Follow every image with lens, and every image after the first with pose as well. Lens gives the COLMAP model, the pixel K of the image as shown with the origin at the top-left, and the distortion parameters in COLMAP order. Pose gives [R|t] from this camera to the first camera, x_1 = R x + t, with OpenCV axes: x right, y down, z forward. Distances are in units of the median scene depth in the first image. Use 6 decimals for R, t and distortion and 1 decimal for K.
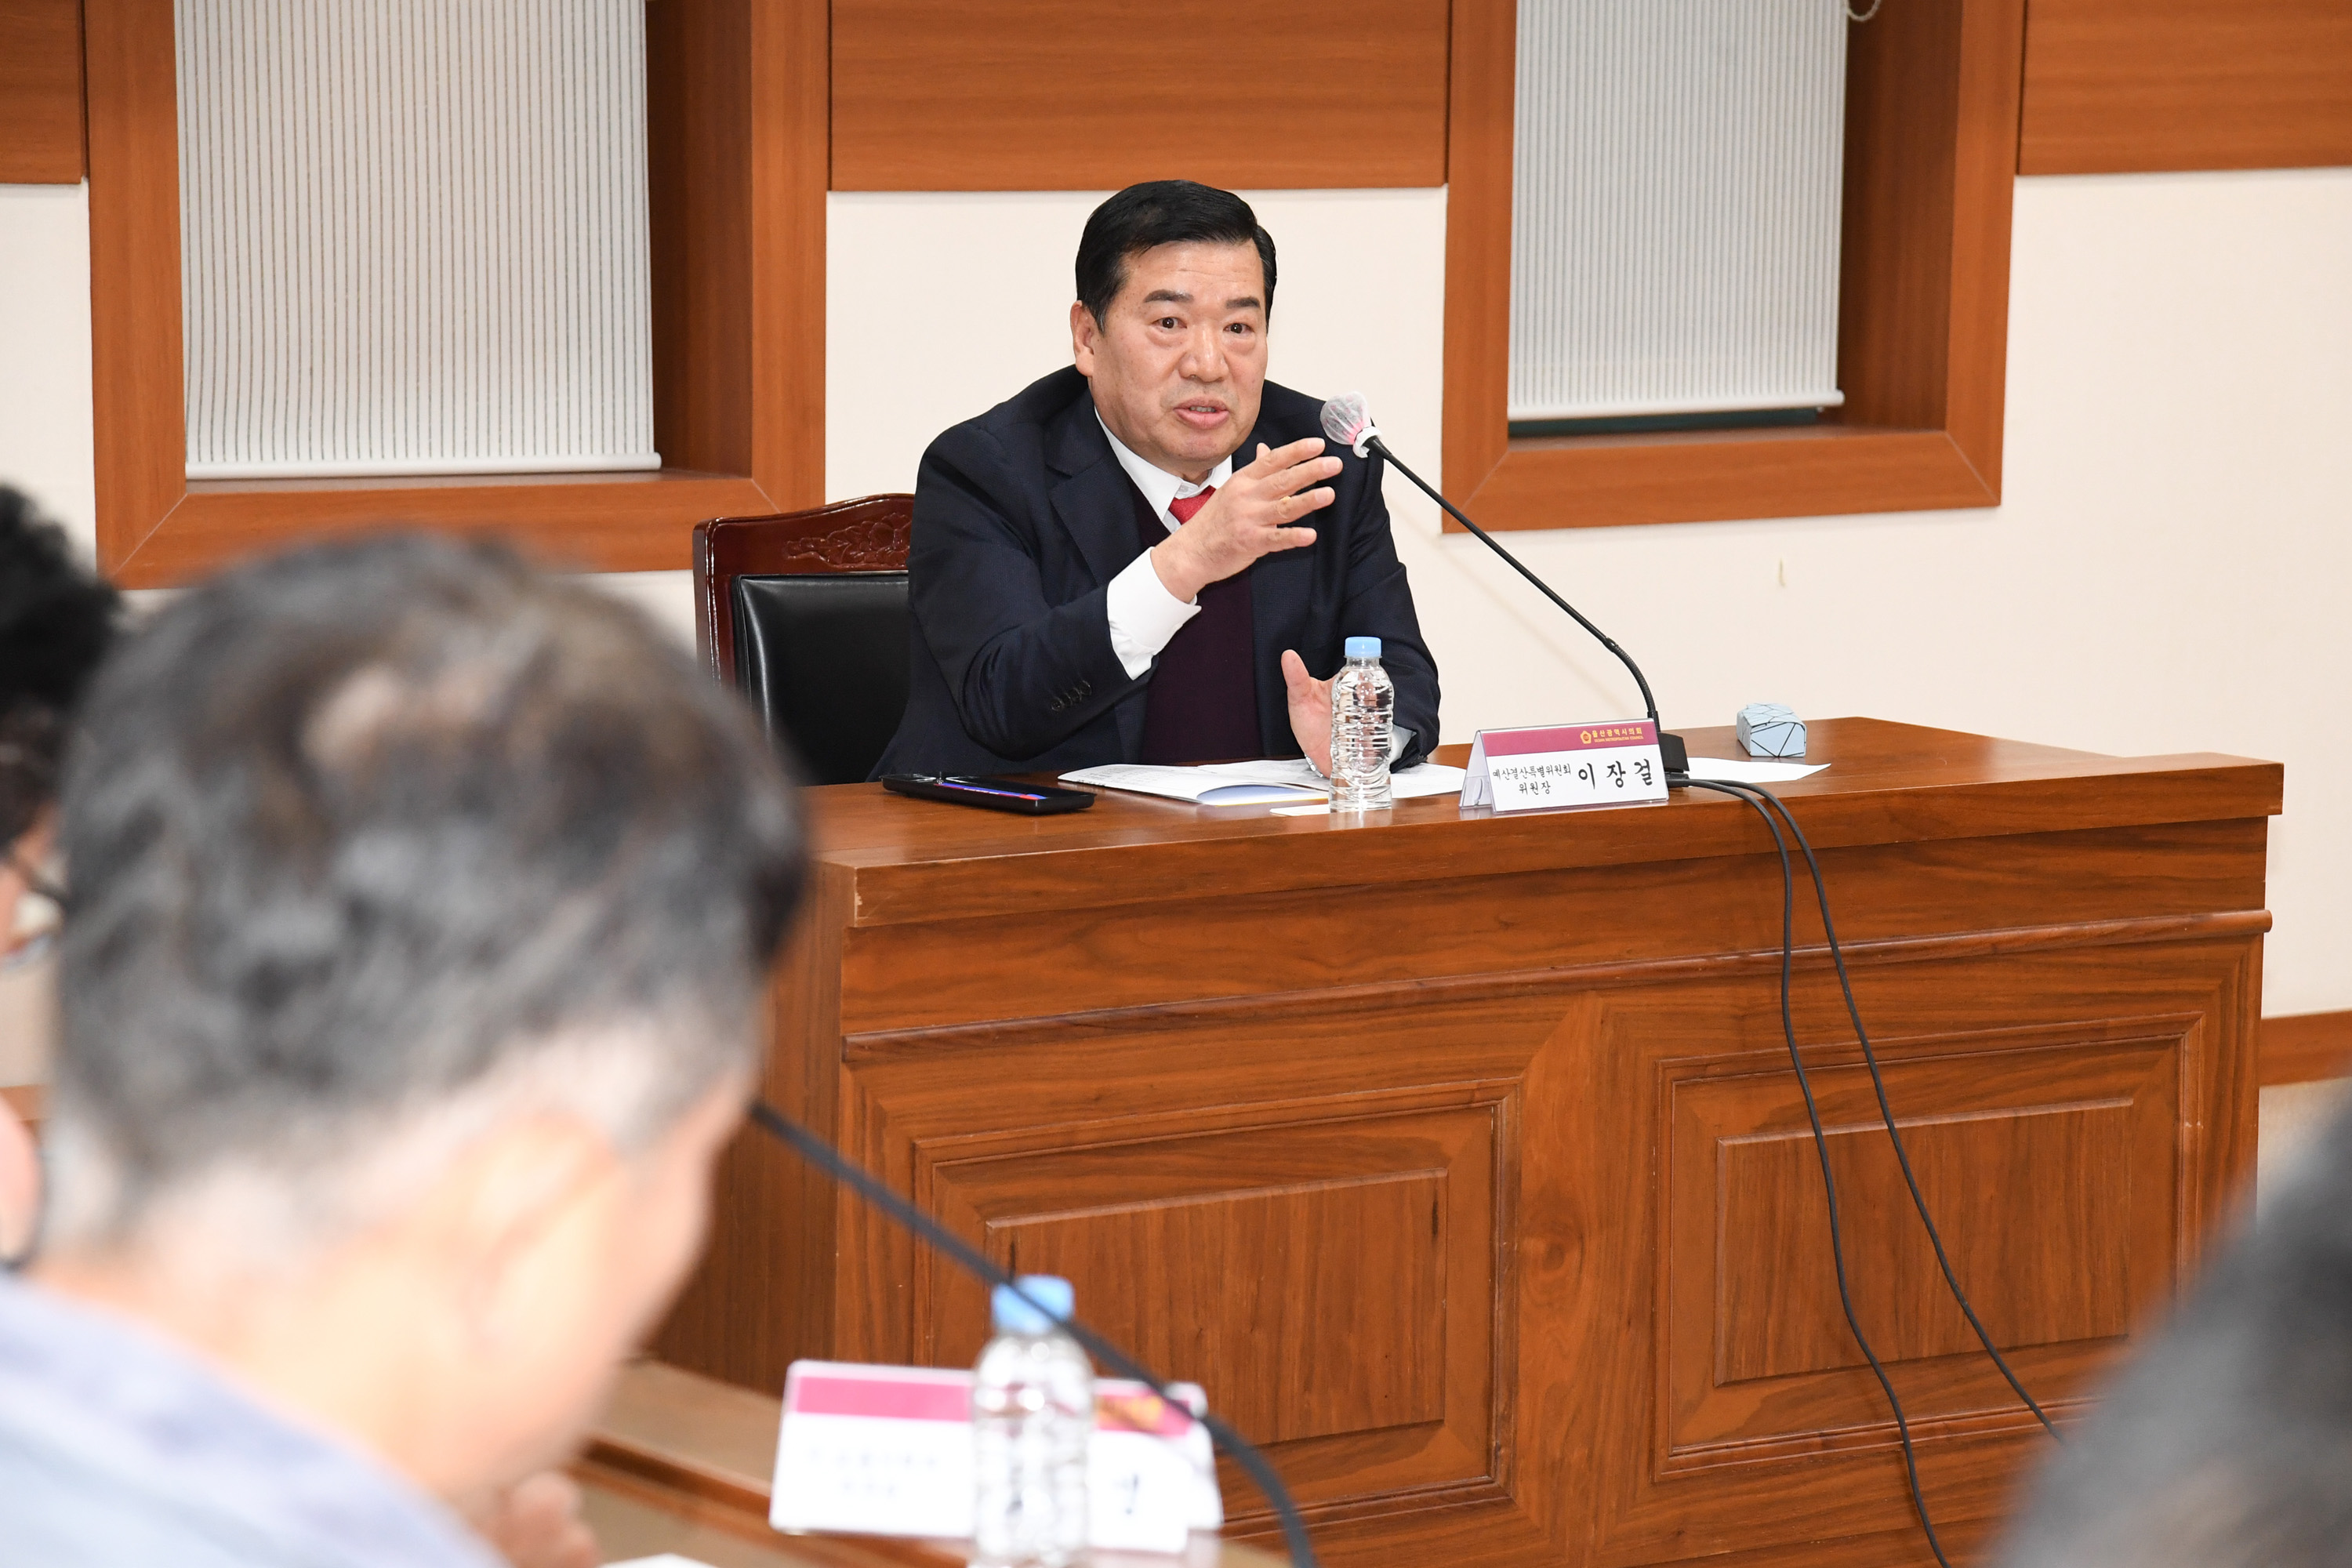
lens RADIAL K [[6792.4, 0, 1176.0], [0, 6792.4, 784.0], [0, 0, 1]] dist [0.838426, 0.510838]
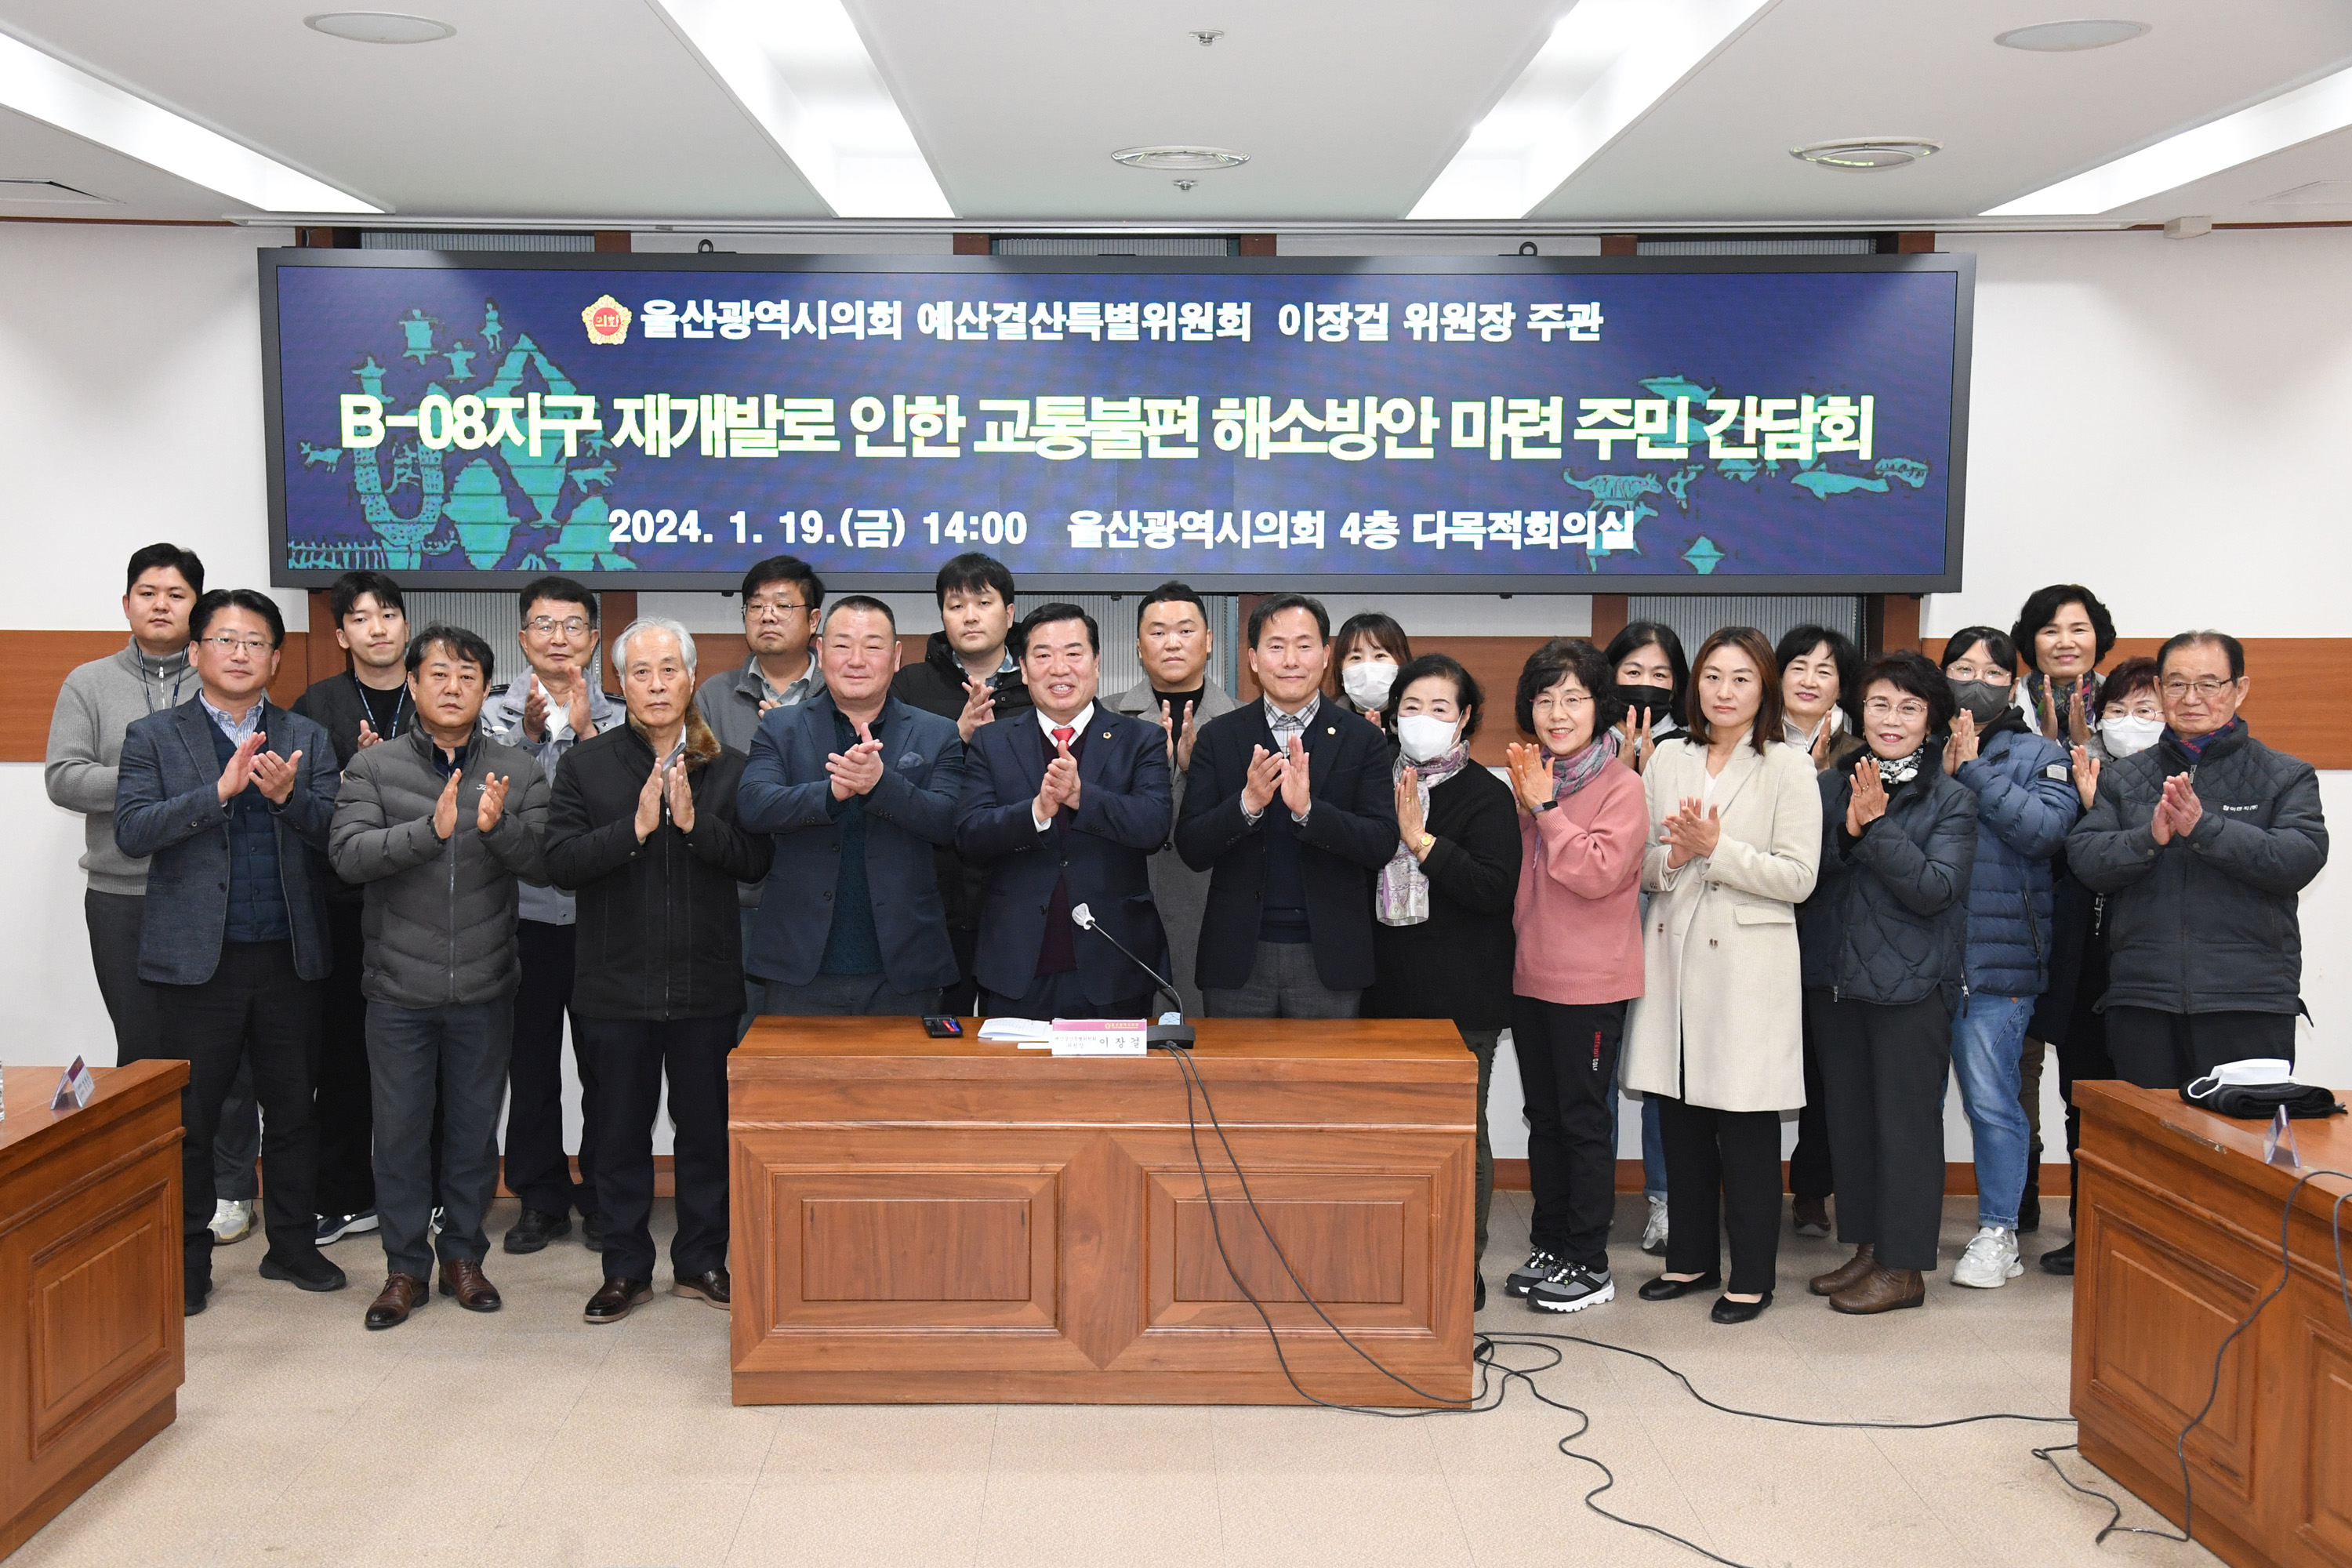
lens RADIAL K [[2682.1, 0, 1125.7], [0, 2682.1, 831.1], [0, 0, 1]] dist [0.099879, 0.004320]
pose [[0.813912, 0.047255, -0.579064, 0.601813], [-0.060741, 0.998146, -0.003921, -0.071191], [0.577805, 0.038364, 0.815273, 0.225145]]
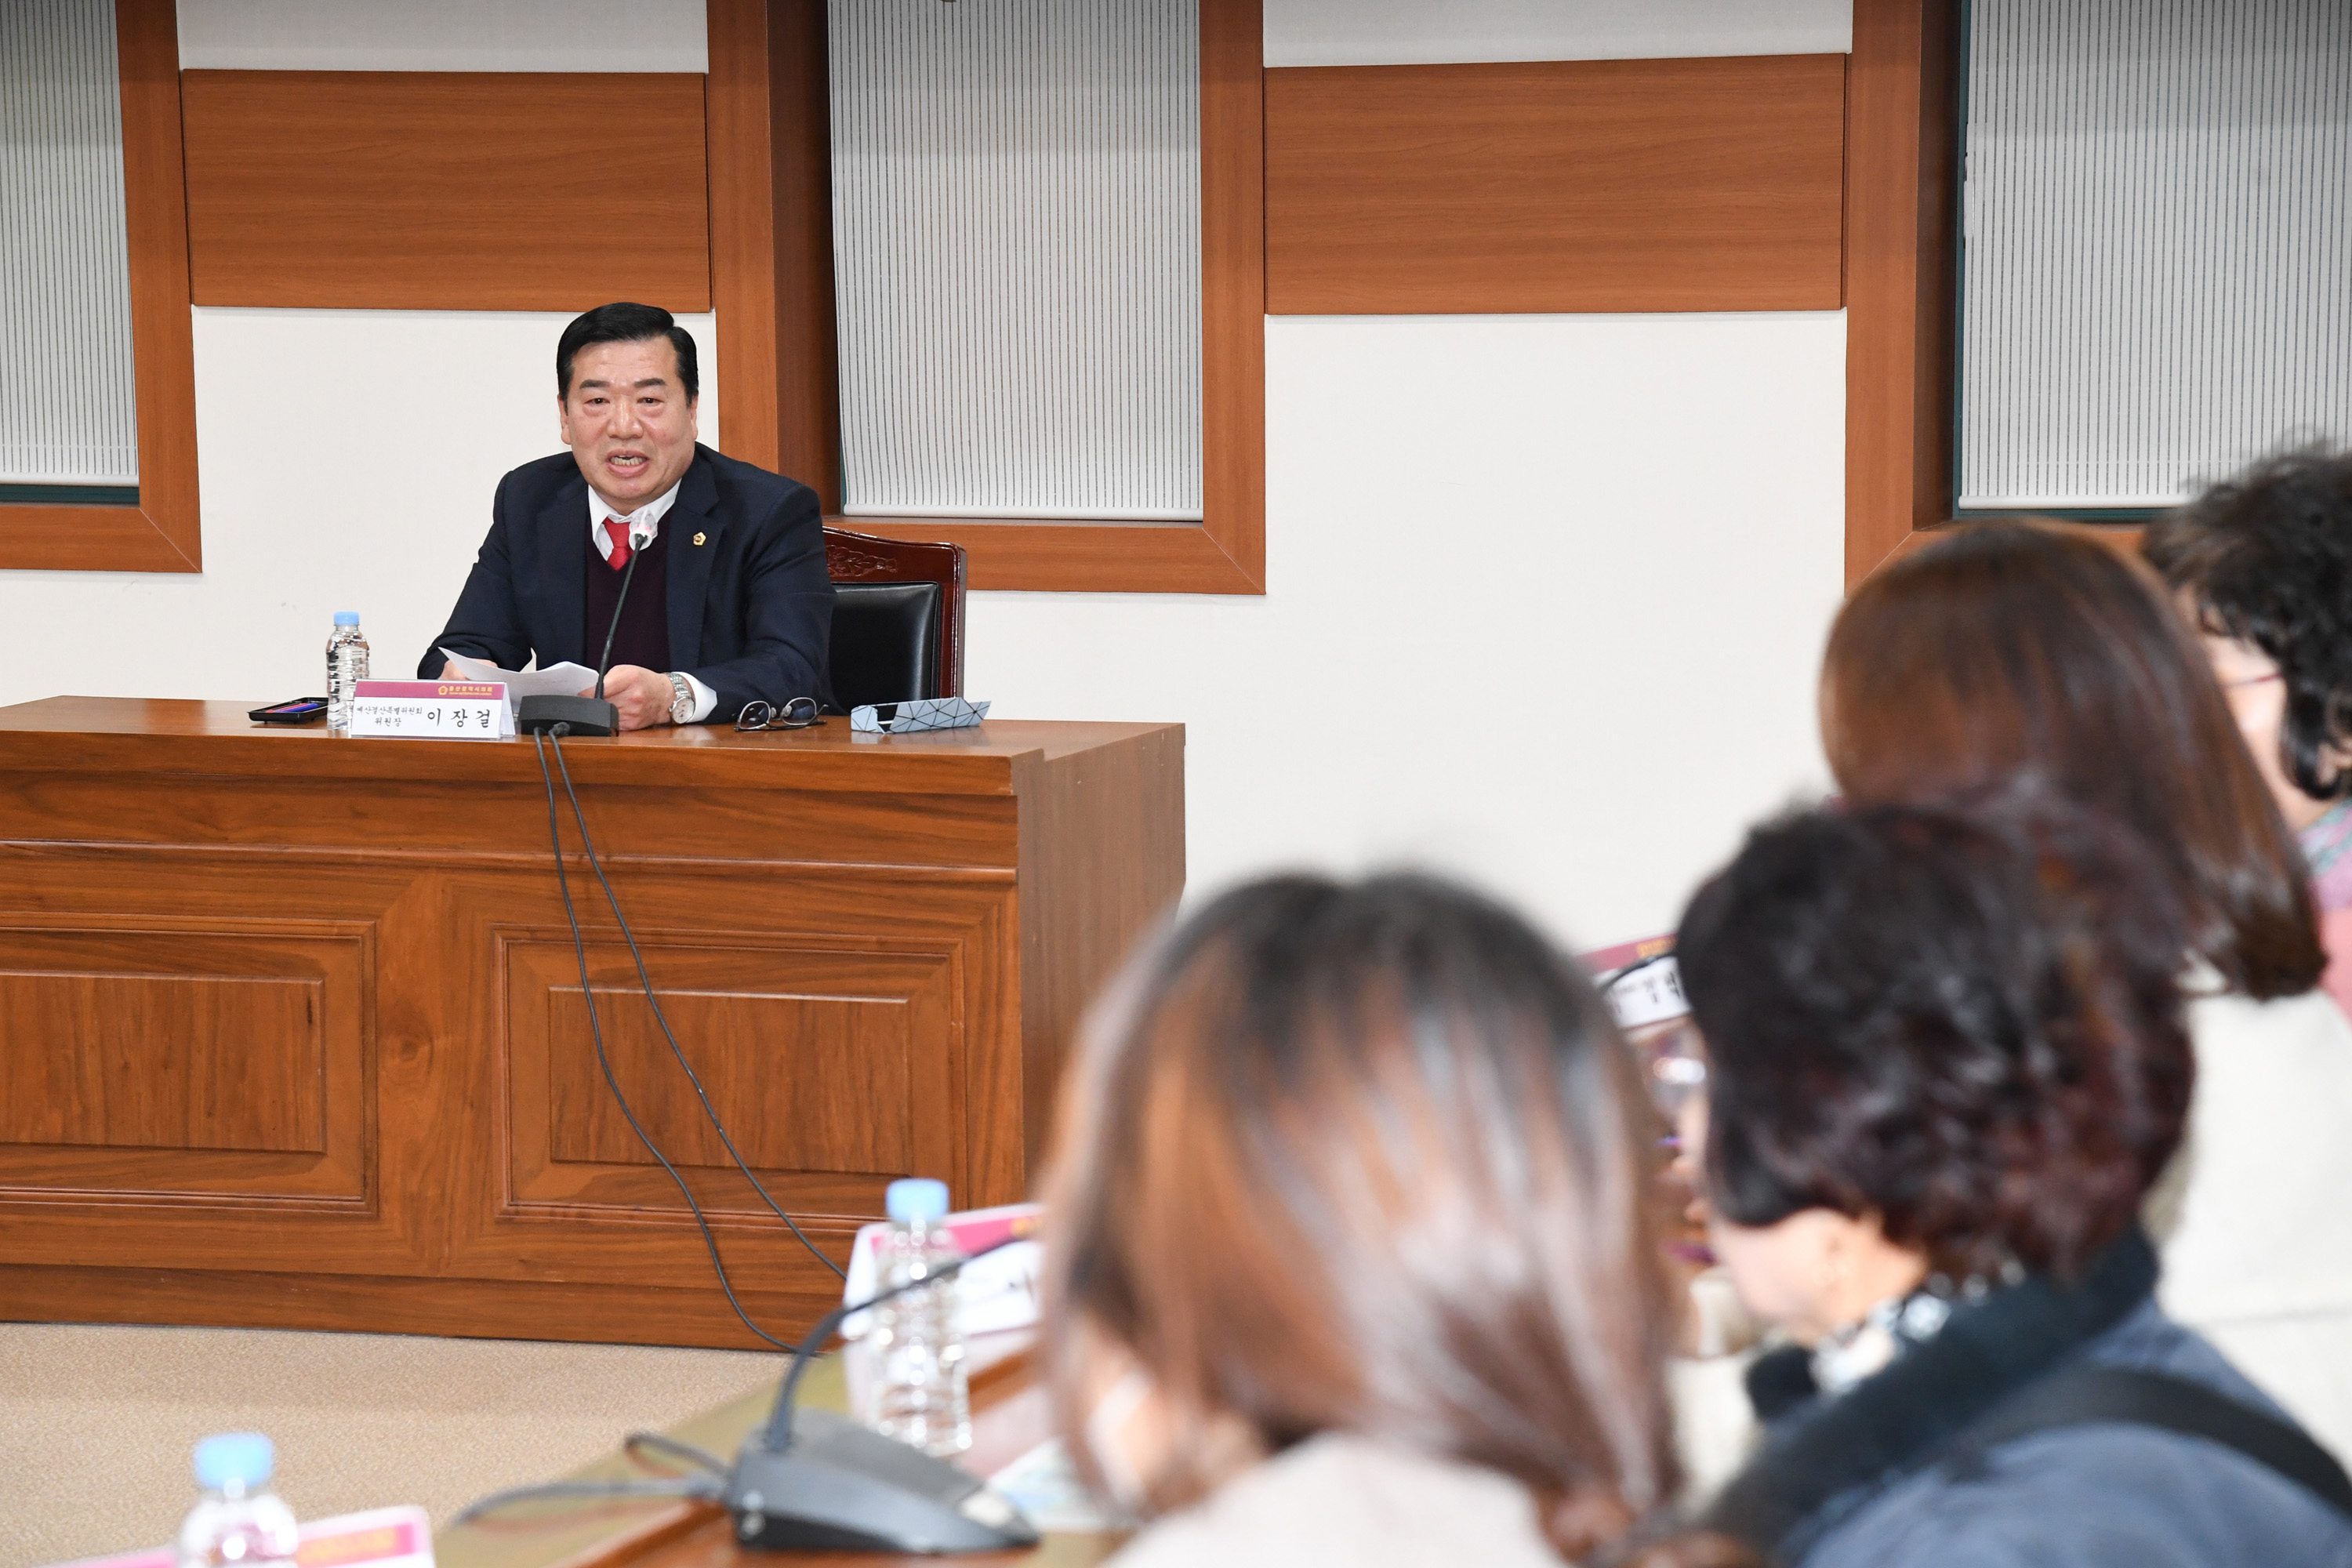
lens RADIAL K [[6502.6, 0, 1176.0], [0, 6502.6, 784.0], [0, 0, 1]] dist [0.802285, 0.475977]
pose [[0.579998, 0.063454, -0.812143, 1.245557], [-0.075917, 0.996833, 0.023667, -0.030960], [0.811073, 0.047928, 0.582978, 0.320765]]
